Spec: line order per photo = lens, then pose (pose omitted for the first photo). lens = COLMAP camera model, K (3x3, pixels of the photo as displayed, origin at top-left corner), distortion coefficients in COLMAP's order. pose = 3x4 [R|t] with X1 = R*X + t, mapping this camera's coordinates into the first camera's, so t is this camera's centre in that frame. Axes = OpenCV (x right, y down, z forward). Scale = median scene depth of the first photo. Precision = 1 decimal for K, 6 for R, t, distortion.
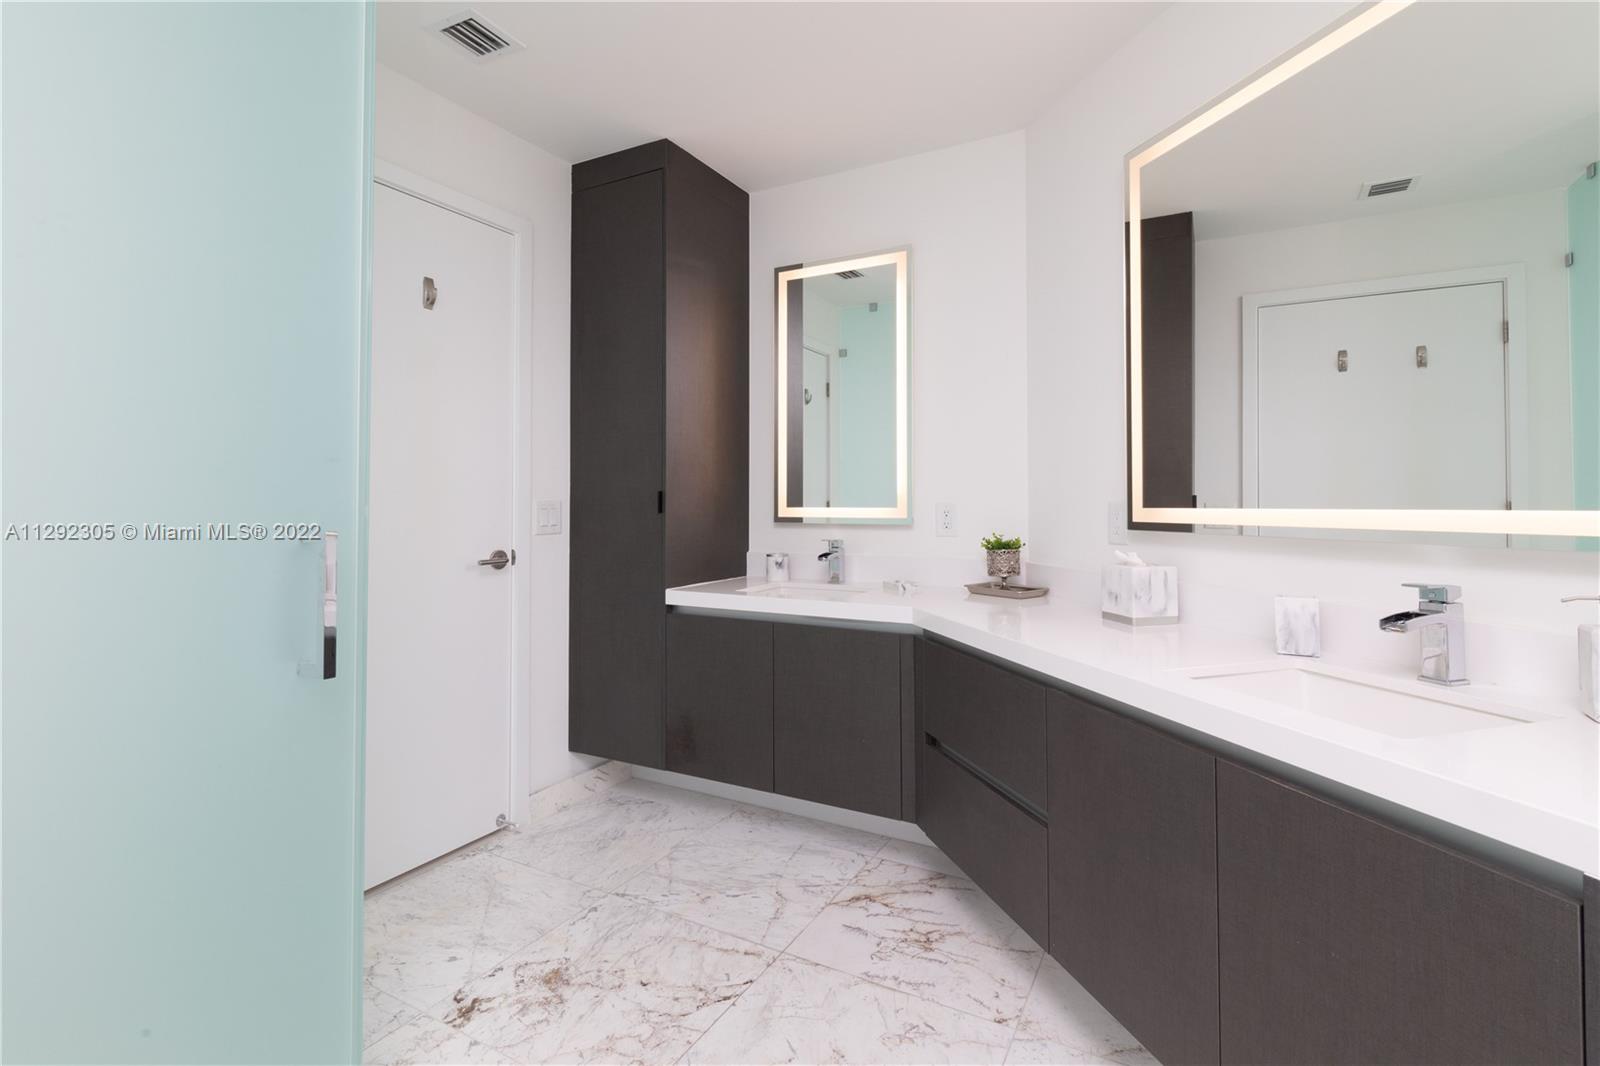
lens RADIAL K [[728.0, 0, 794.6], [0, 728.0, 482.0], [0, 0, 1]] dist [0.001674, -0.000667]
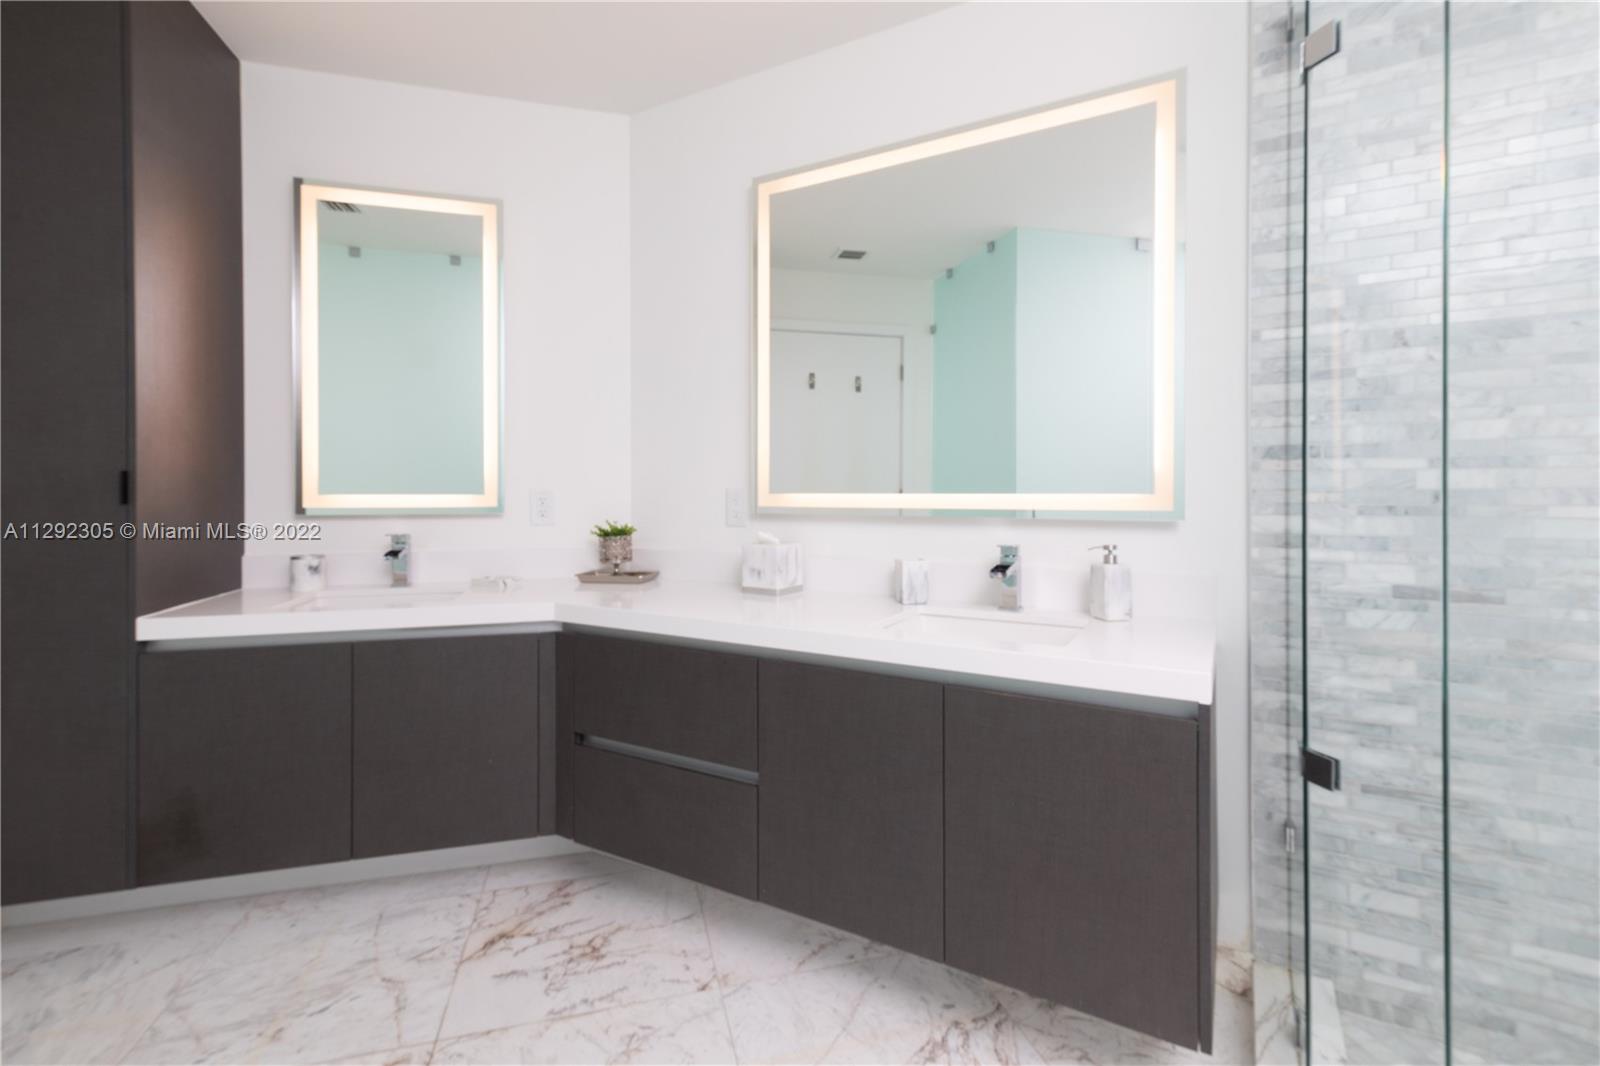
lens RADIAL K [[728.0, 0, 782.1], [0, 728.0, 485.2], [0, 0, 1]] dist [0.001674, -0.000667]
pose [[0.719824, 0.004422, 0.694142, -0.254732], [-0.020660, 0.999673, 0.015056, 0.003763], [-0.693849, -0.025179, 0.719680, 0.135252]]
